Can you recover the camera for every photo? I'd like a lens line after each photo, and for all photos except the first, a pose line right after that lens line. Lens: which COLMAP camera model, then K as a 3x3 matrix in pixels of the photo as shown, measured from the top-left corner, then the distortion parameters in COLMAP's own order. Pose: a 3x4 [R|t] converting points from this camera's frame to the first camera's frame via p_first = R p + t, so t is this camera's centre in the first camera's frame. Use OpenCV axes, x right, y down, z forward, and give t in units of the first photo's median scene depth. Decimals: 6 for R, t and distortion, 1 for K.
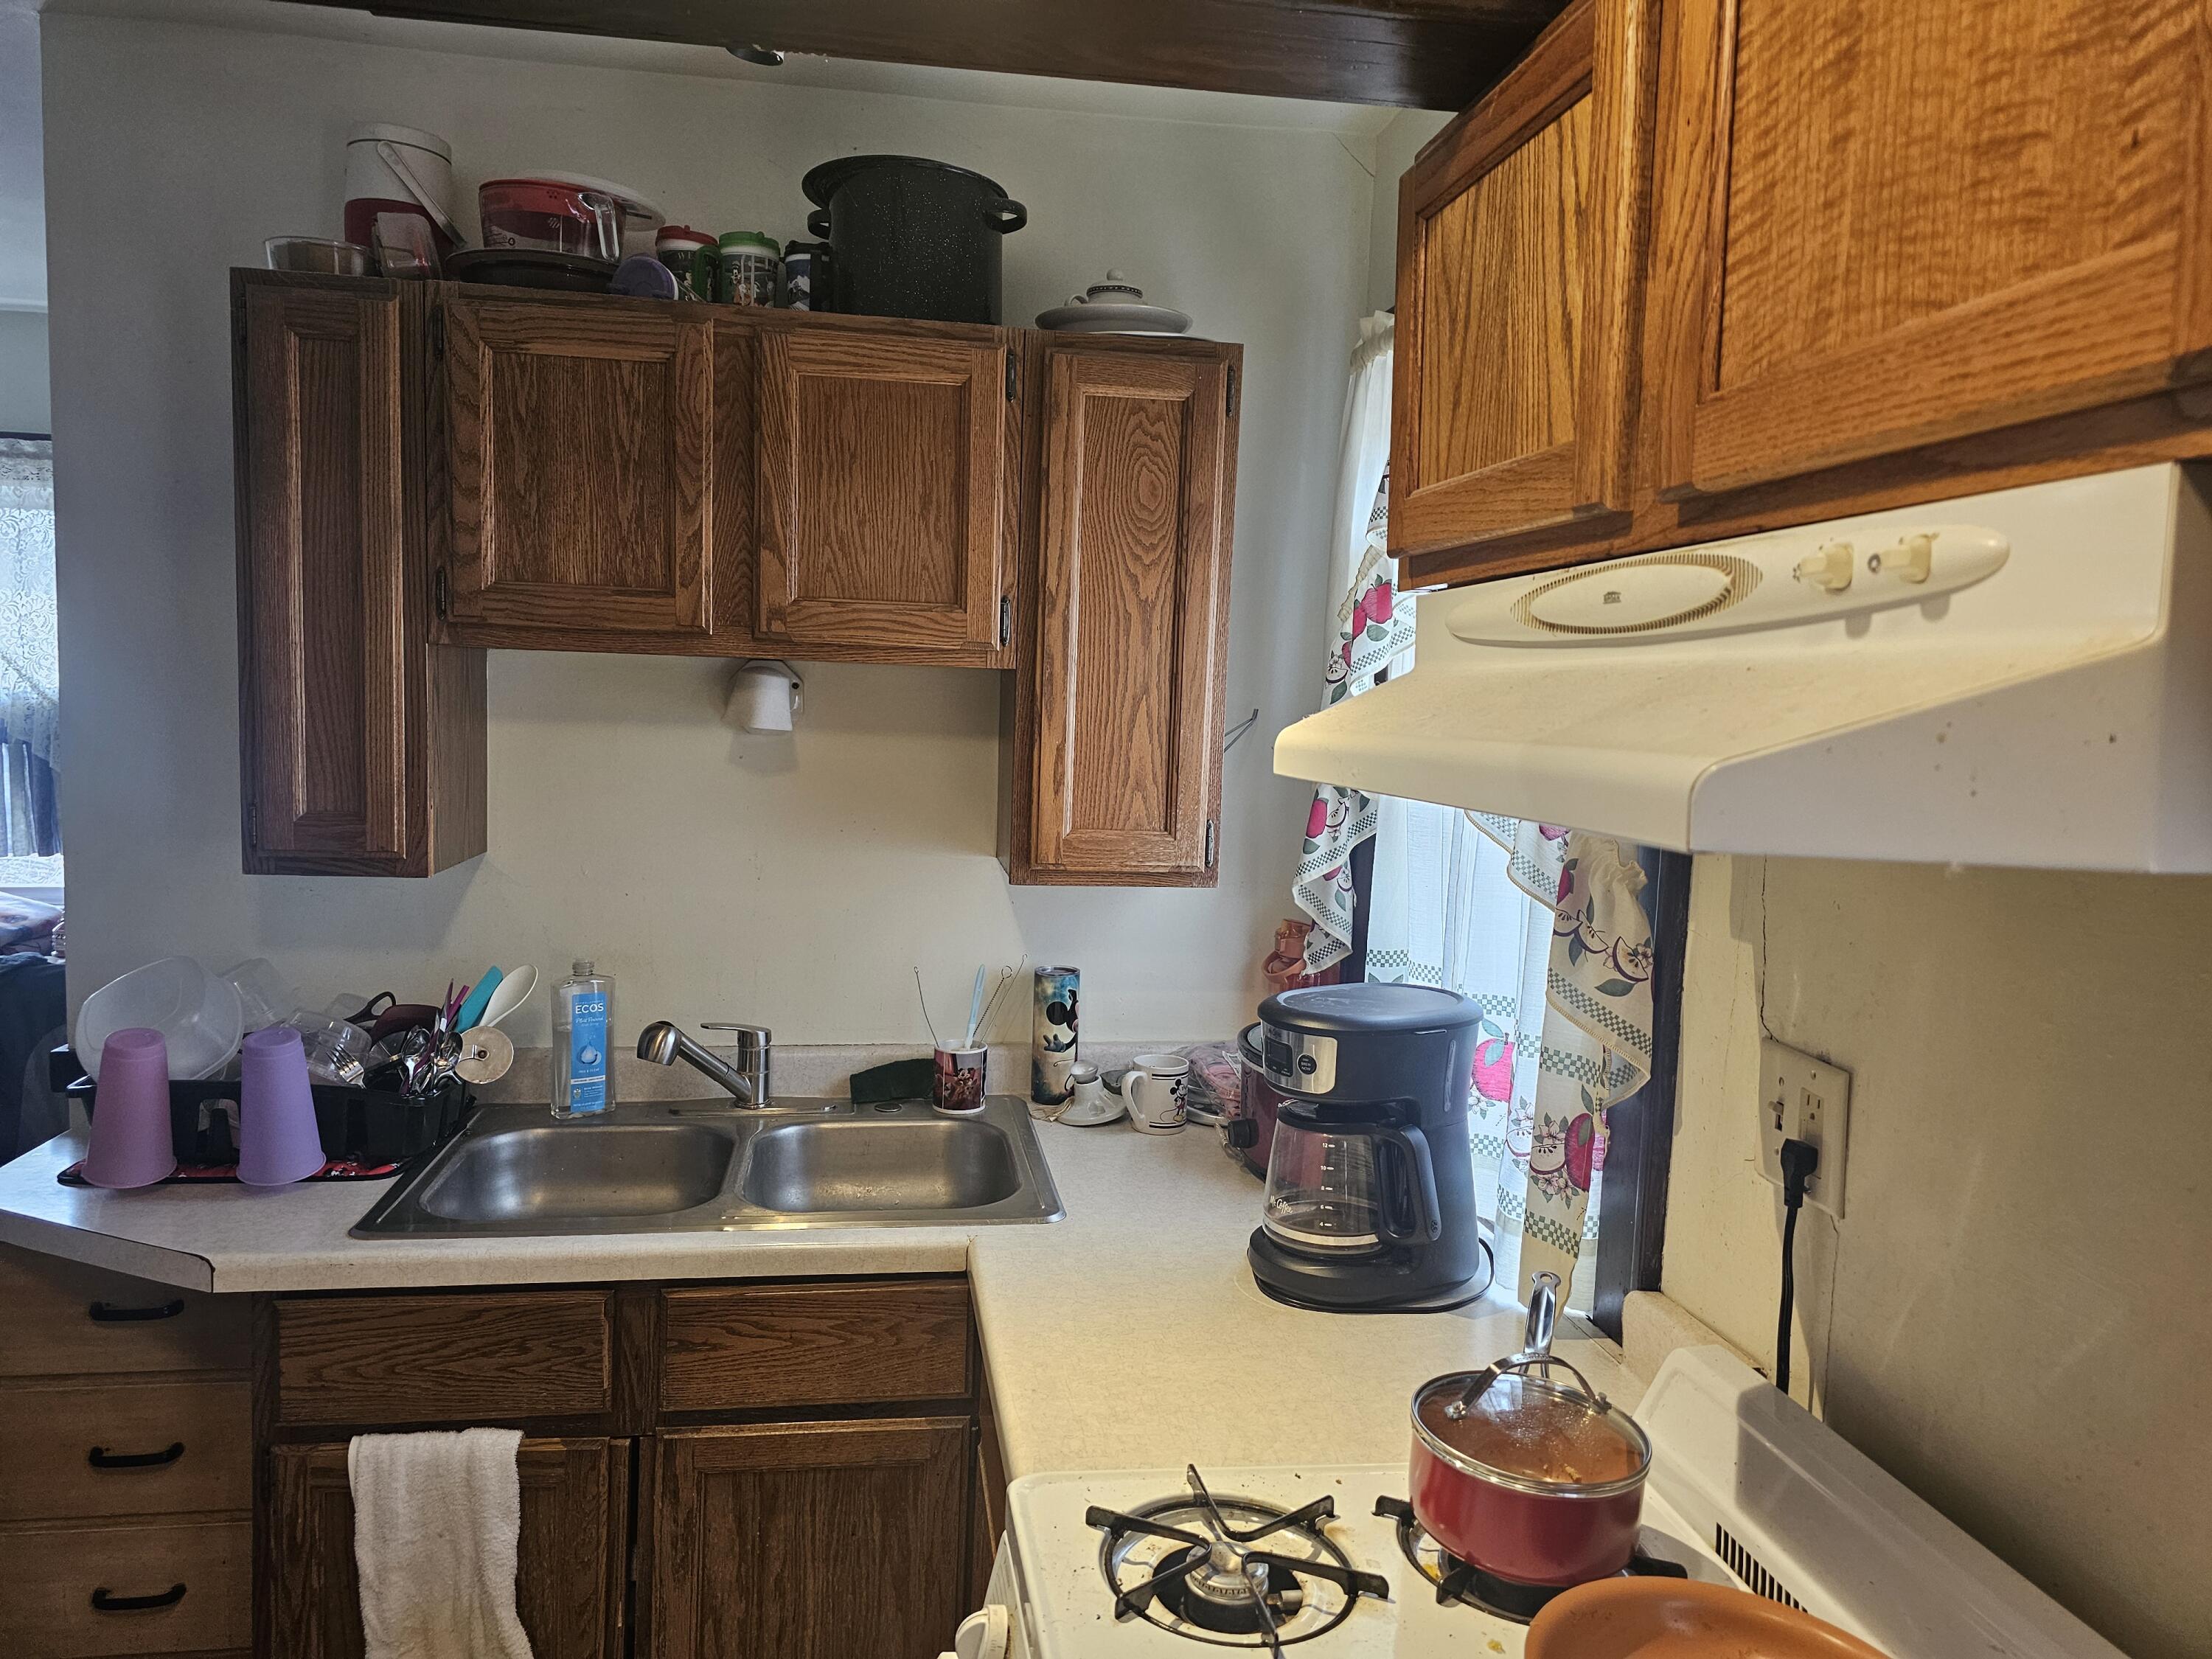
lens RADIAL K [[1492.4, 0, 1105.1], [0, 1492.4, 823.0], [0, 0, 1]] dist [0.021055, -0.013503]
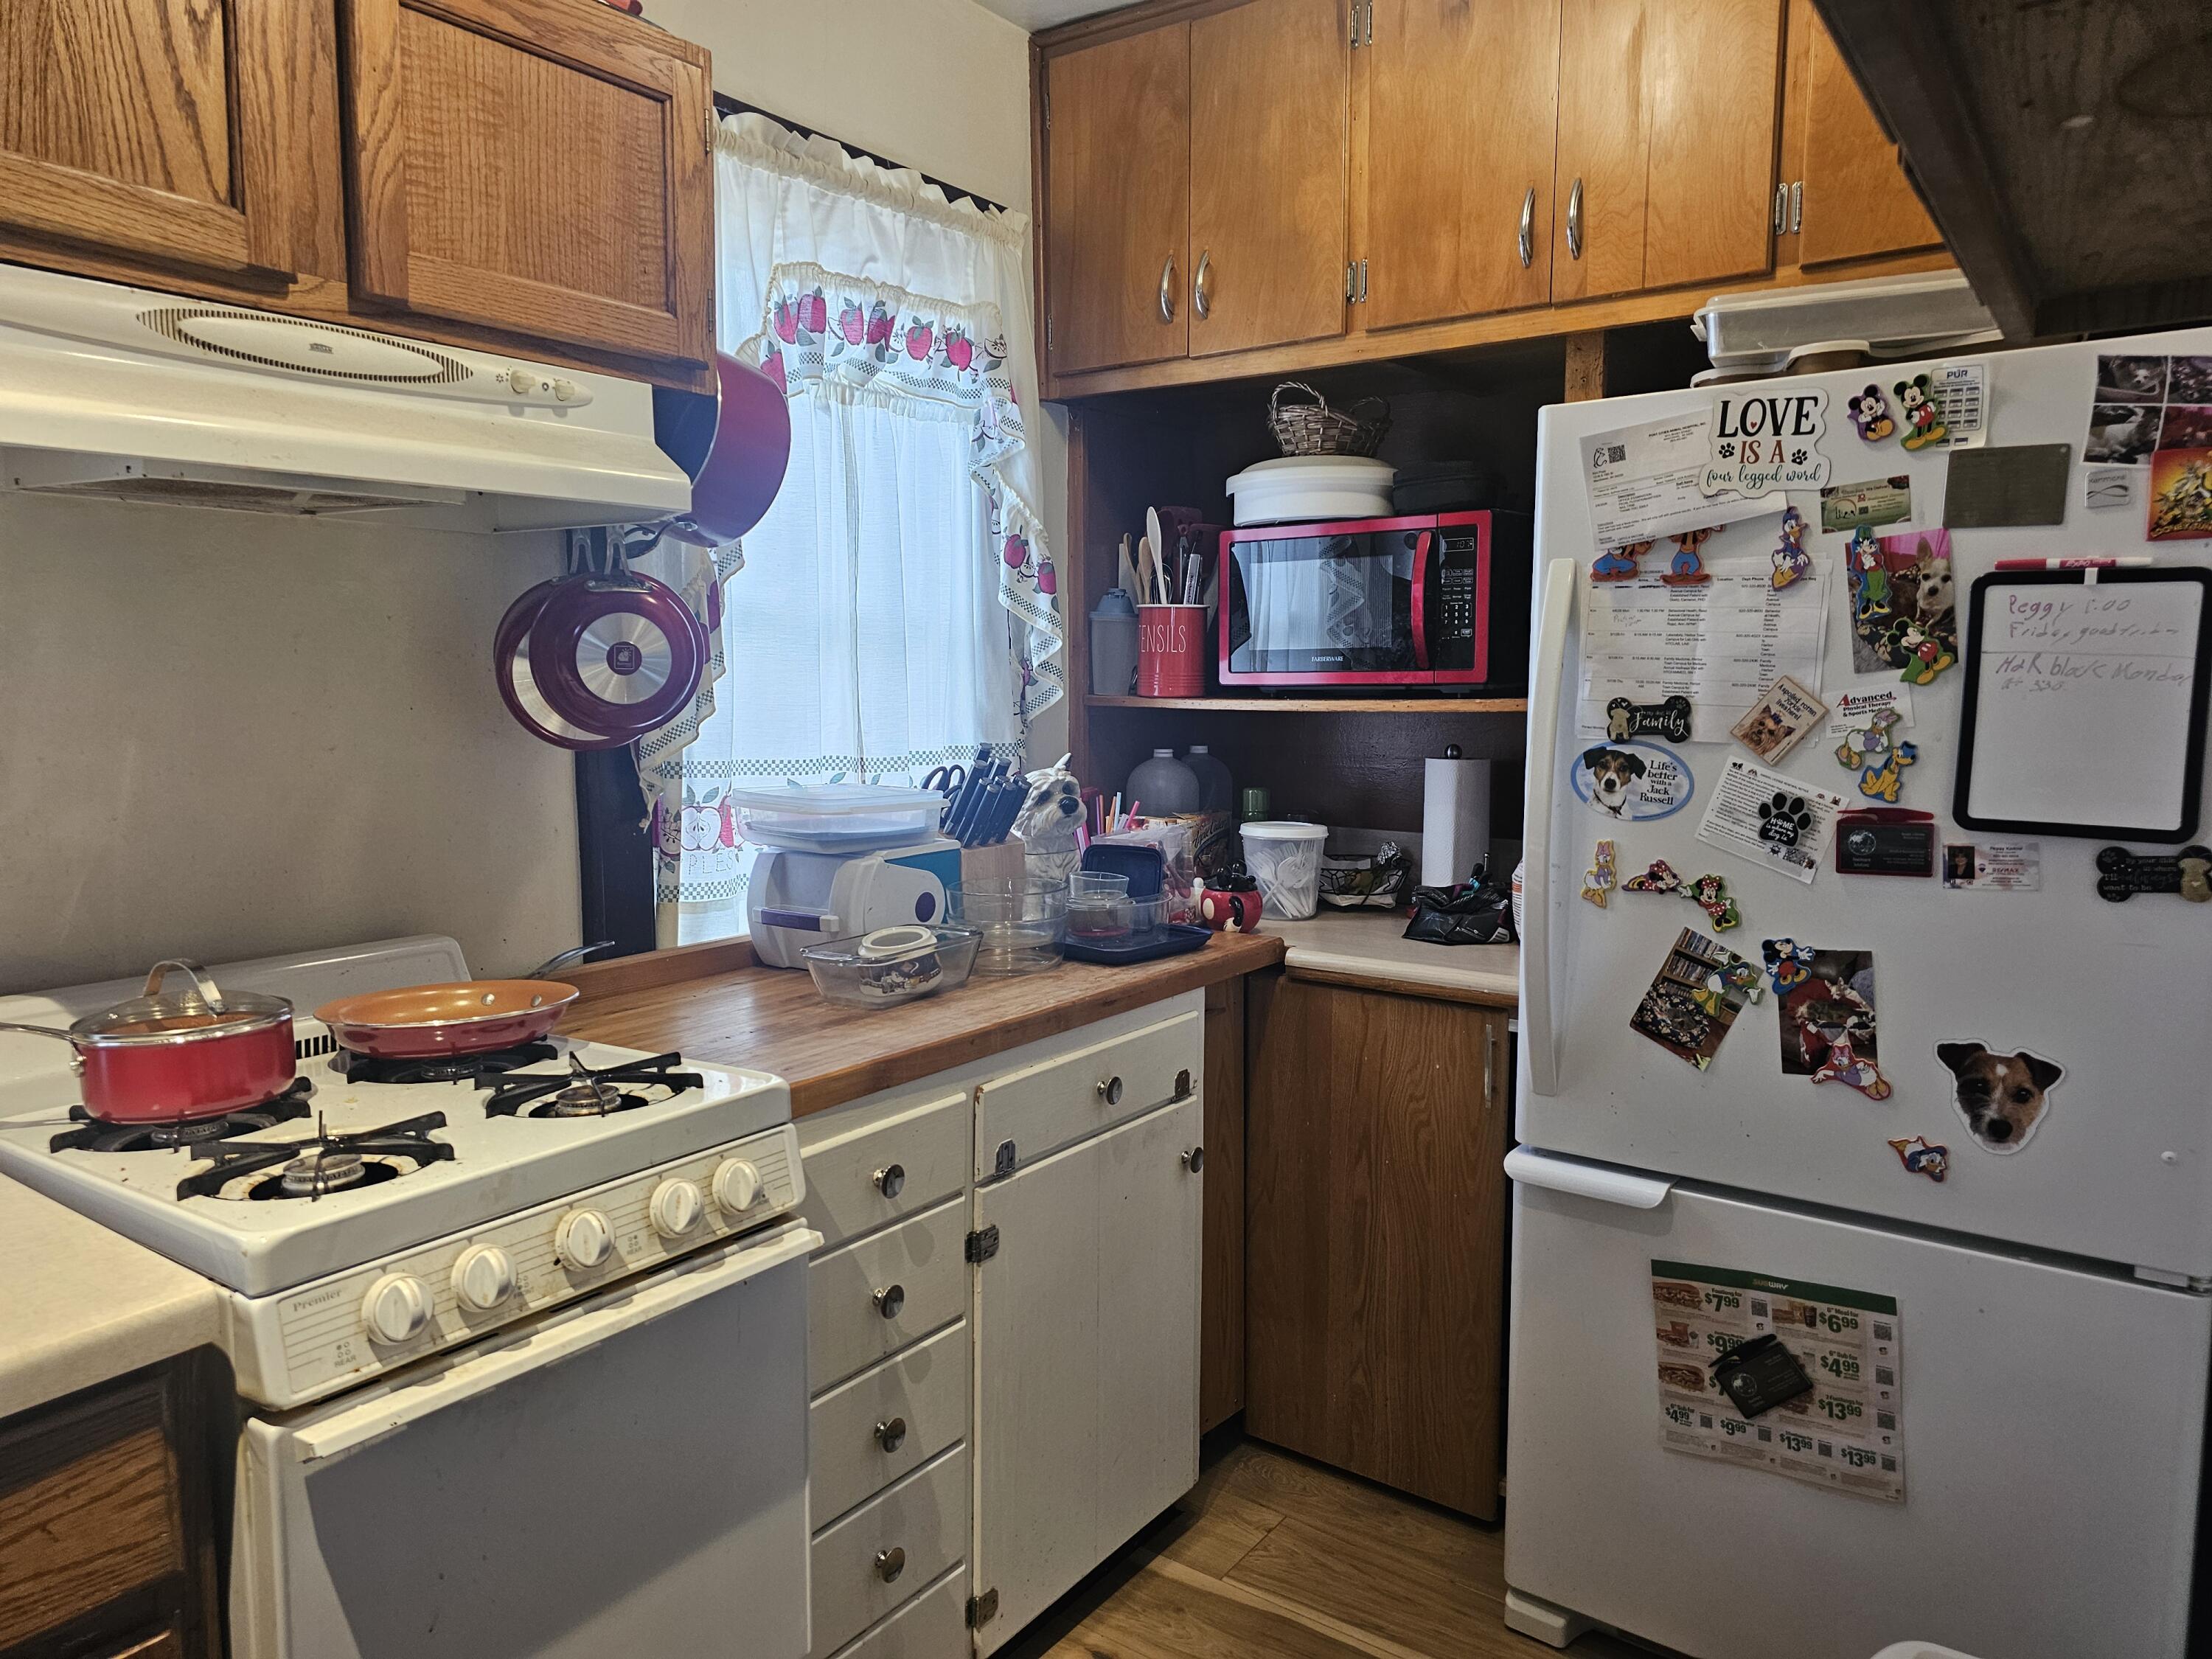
lens RADIAL K [[1492.4, 0, 1105.0], [0, 1492.4, 828.2], [0, 0, 1]] dist [0.021055, -0.013503]
pose [[-0.713697, -0.109884, 0.691782, -1.551954], [0.034763, 0.980845, 0.191663, 0.068502], [-0.699591, 0.160838, -0.696206, 1.882626]]
